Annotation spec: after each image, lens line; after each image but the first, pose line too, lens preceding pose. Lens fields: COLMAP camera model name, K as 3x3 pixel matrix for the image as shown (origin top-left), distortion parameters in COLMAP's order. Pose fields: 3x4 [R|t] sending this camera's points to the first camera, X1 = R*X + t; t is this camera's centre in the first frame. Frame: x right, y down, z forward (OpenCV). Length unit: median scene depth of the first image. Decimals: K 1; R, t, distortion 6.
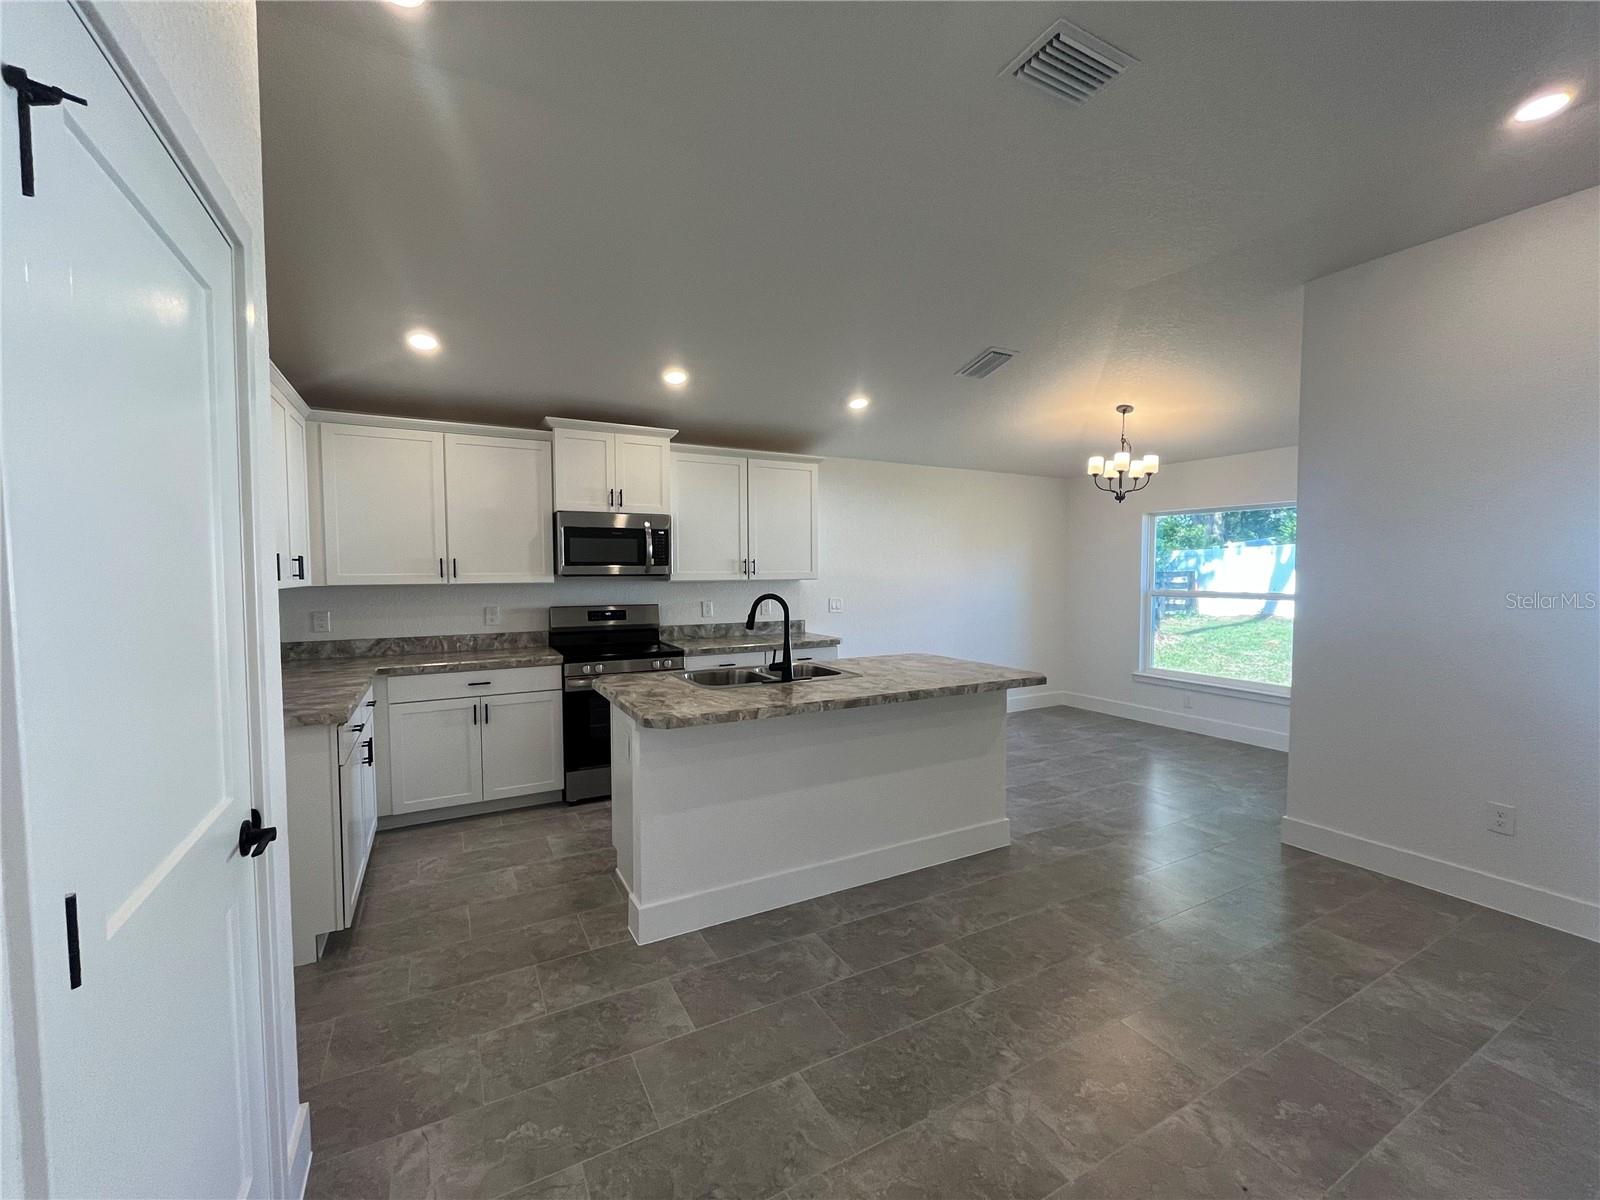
lens RADIAL K [[653.4, 0, 800.0], [0, 653.4, 600.0], [0, 0, 1]] dist [0.000134, 0.000014]
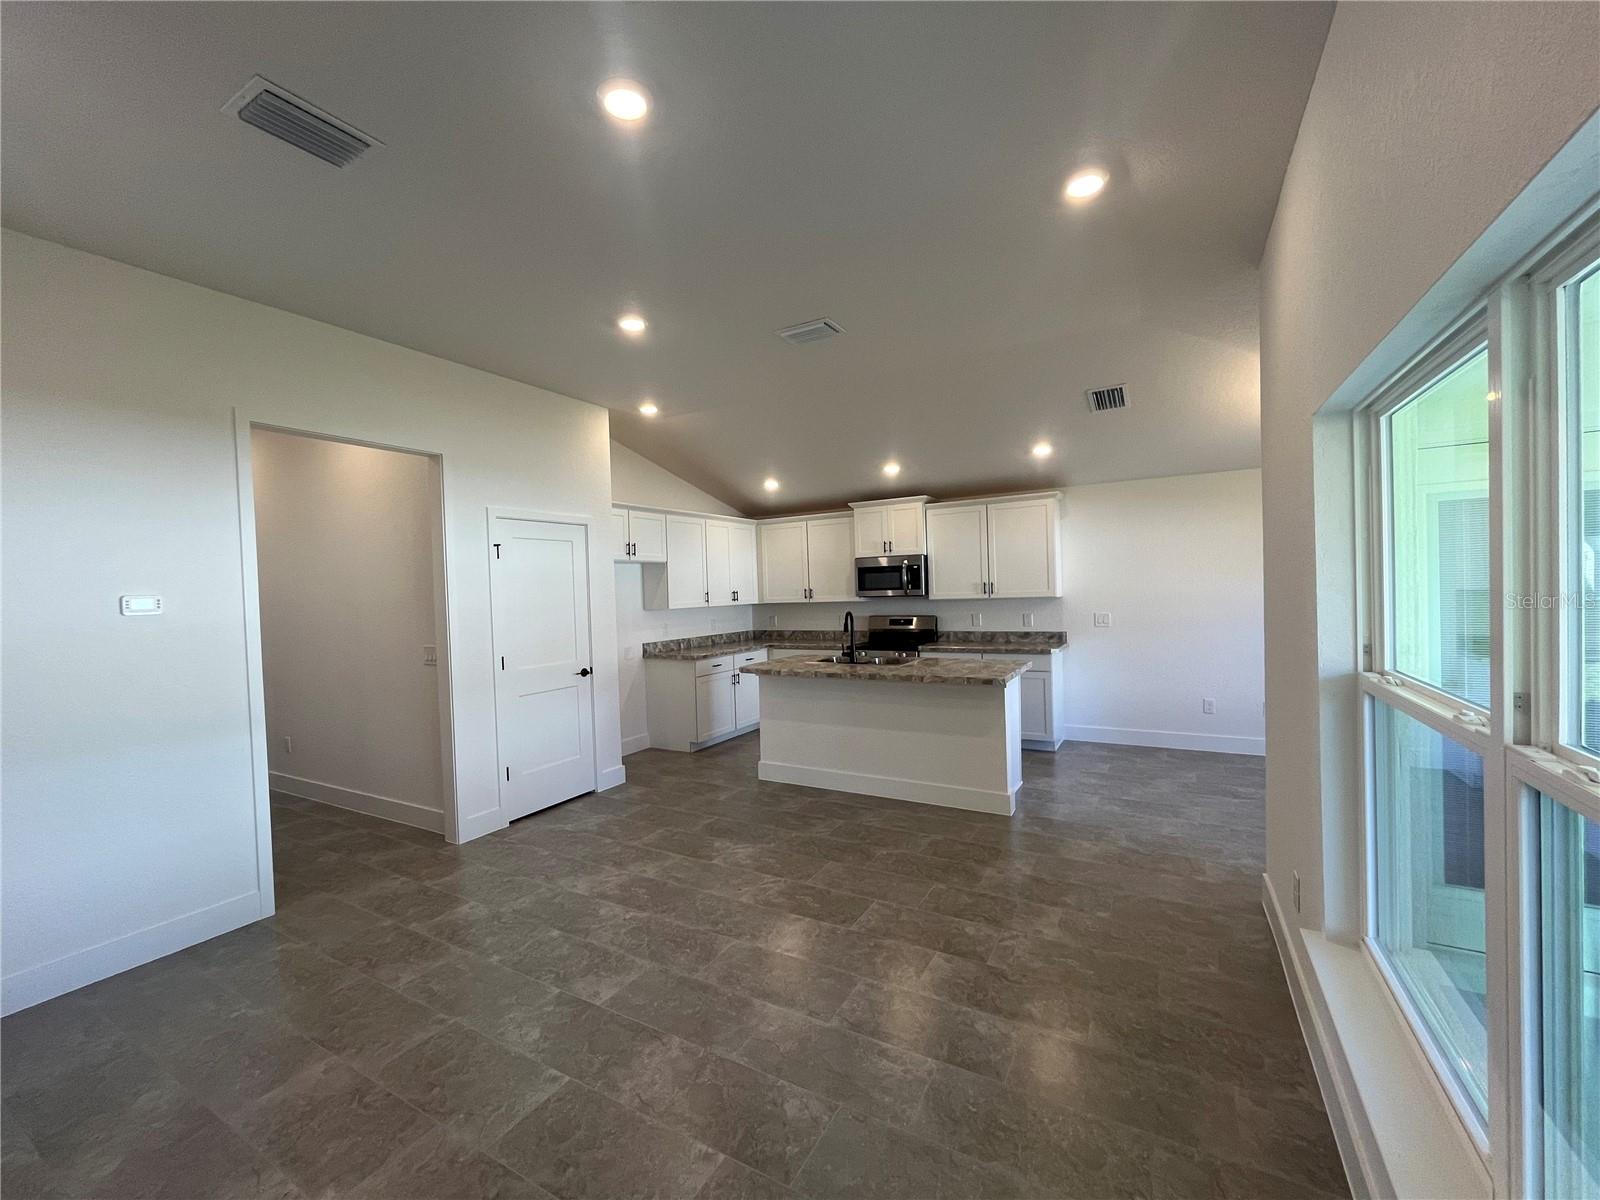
lens RADIAL K [[658.4, 0, 804.7], [0, 658.4, 602.4], [0, 0, 1]] dist [-0.001907, -0.000137]
pose [[0.527779, 0.003919, -0.849372, 0.958265], [-0.009220, 0.999957, -0.001116, -0.020036], [0.849331, 0.008420, 0.527793, 0.006904]]
